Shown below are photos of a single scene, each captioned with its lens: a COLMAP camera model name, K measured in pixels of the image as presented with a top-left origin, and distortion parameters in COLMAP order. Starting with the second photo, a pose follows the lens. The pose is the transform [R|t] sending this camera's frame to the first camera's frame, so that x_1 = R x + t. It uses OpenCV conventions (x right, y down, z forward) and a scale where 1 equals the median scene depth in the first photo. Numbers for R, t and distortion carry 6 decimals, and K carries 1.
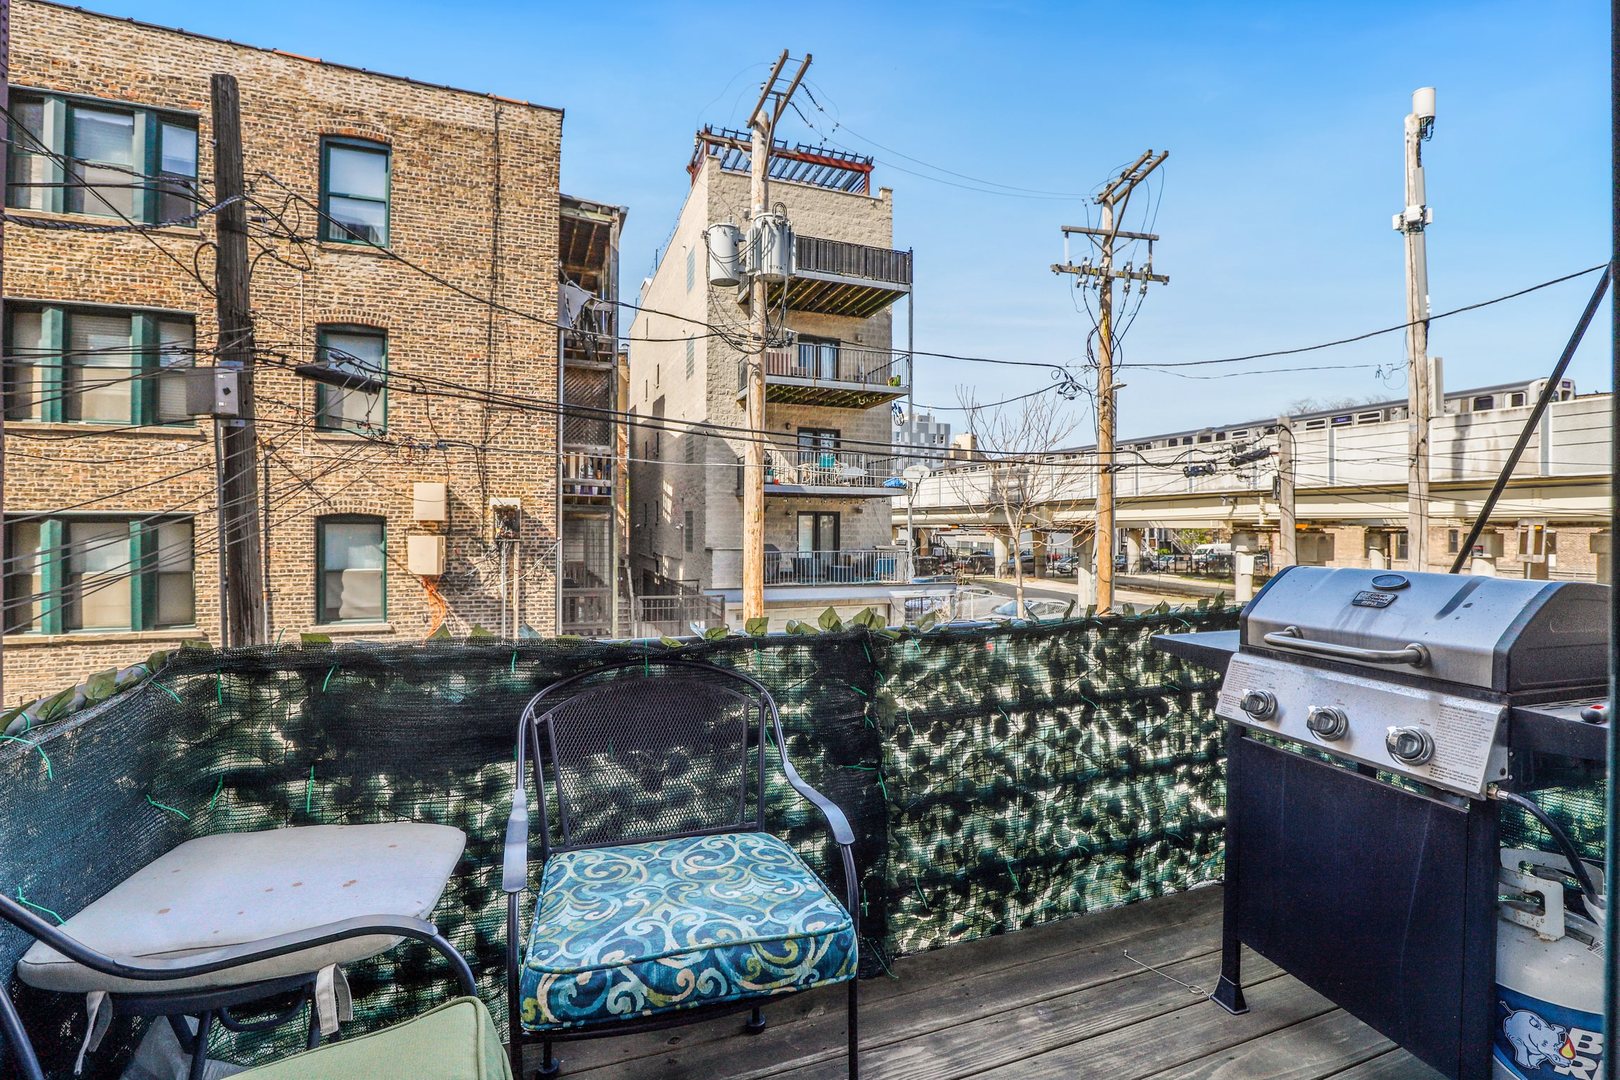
lens RADIAL K [[733.6, 0, 794.8], [0, 733.6, 526.4], [0, 0, 1]] dist [-0.016407, 0.000370]
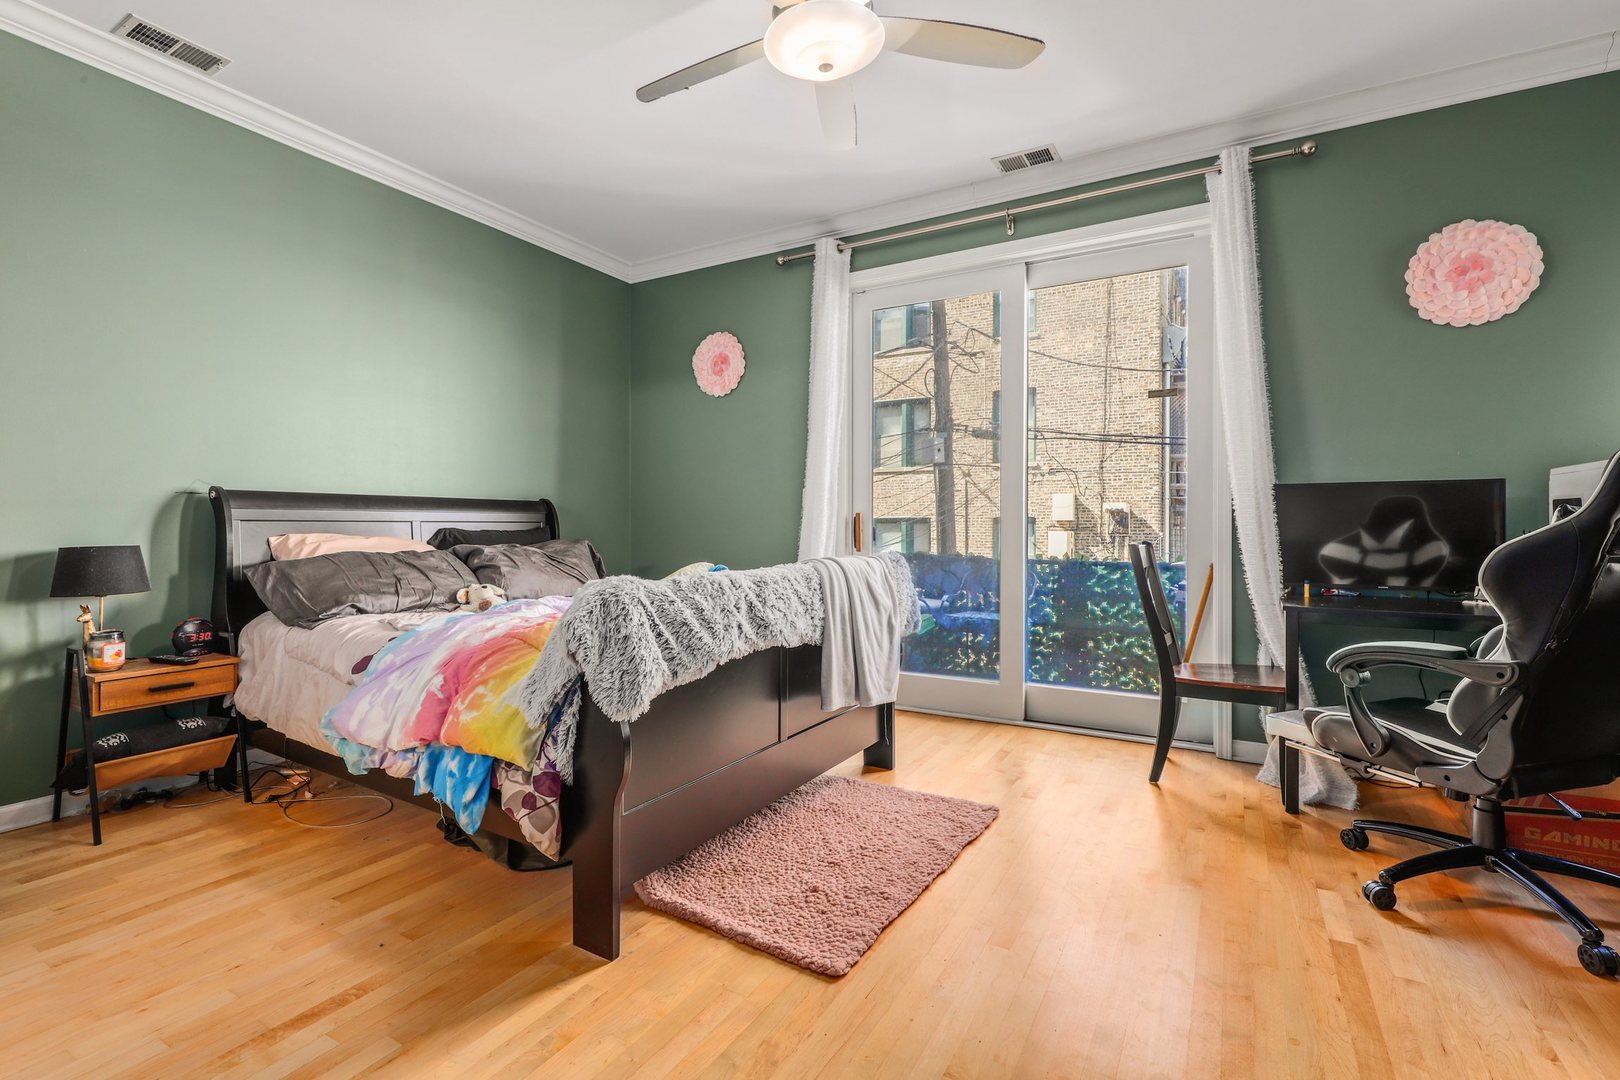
lens RADIAL K [[733.6, 0, 807.4], [0, 733.6, 535.1], [0, 0, 1]] dist [-0.016407, 0.000370]
pose [[0.635101, 0.008773, -0.772379, 0.310381], [0.001486, 0.999920, 0.012579, 0.001661], [0.772428, -0.009137, 0.635037, -0.305370]]
